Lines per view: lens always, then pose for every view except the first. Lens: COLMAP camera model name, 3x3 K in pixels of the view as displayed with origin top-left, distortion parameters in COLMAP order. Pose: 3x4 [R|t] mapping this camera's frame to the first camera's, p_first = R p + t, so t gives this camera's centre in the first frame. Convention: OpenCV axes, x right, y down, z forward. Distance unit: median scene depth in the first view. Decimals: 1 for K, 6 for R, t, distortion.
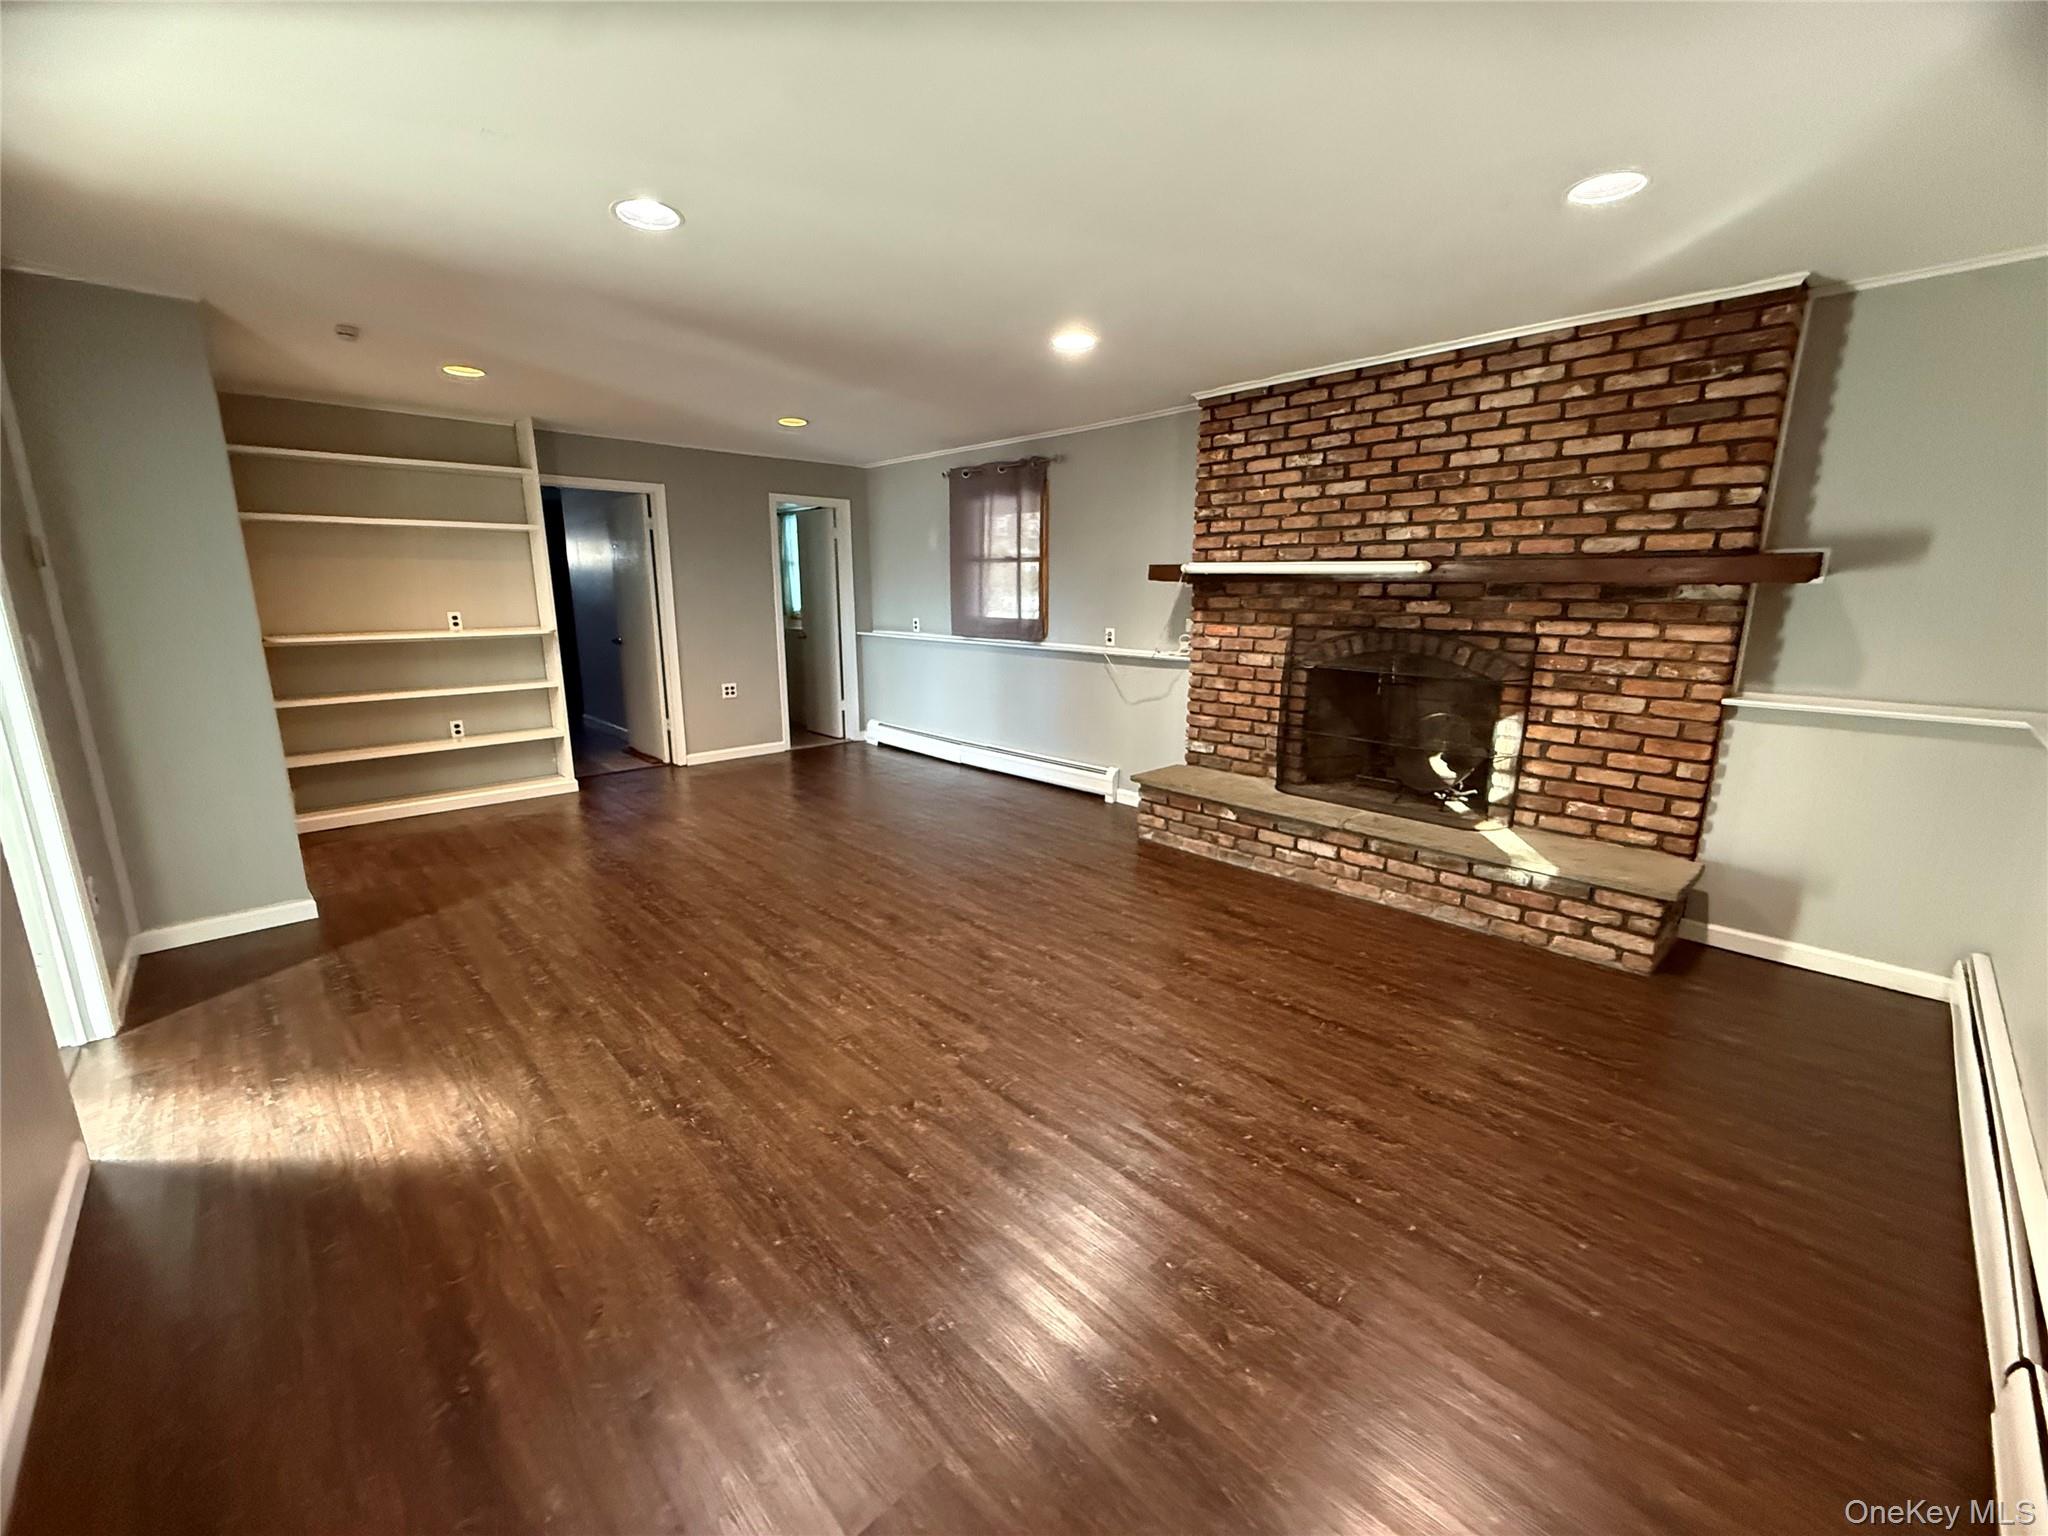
lens RADIAL K [[814.0, 0, 1014.8], [0, 814.0, 773.4], [0, 0, 1]] dist [-0.001543, 0.000290]
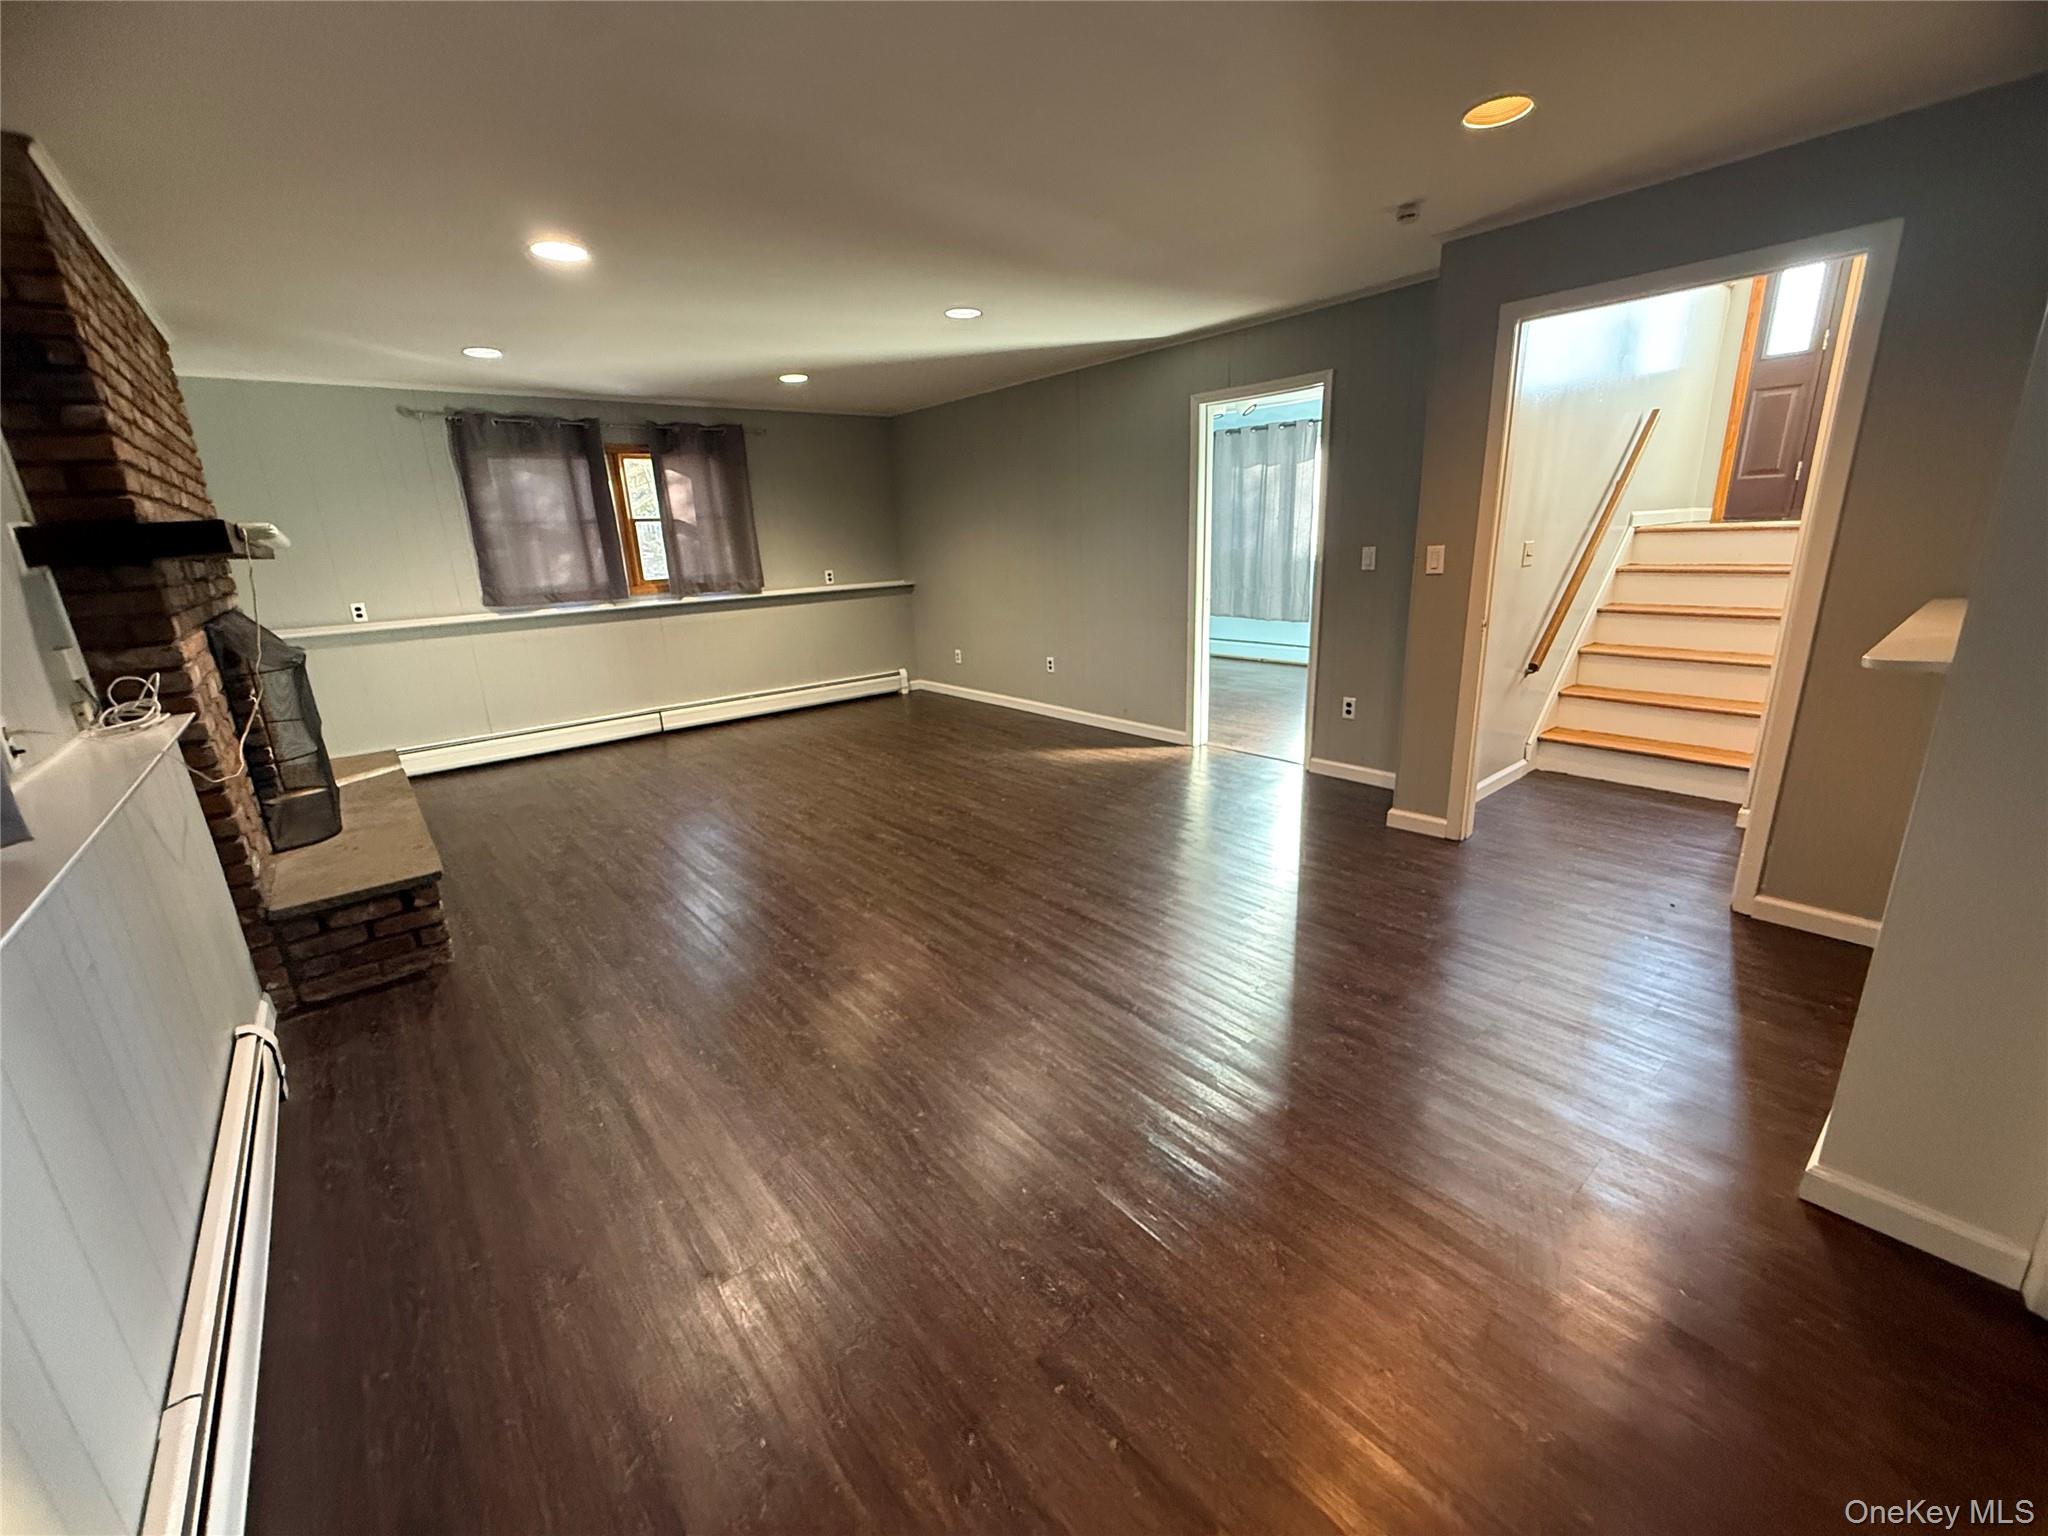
lens RADIAL K [[814.0, 0, 1034.7], [0, 814.0, 757.6], [0, 0, 1]] dist [-0.001543, 0.000290]
pose [[-0.998258, 0.025411, 0.053249, -0.491838], [0.047826, 0.877008, 0.478090, -0.500025], [-0.034551, 0.479803, -0.876695, 2.147981]]
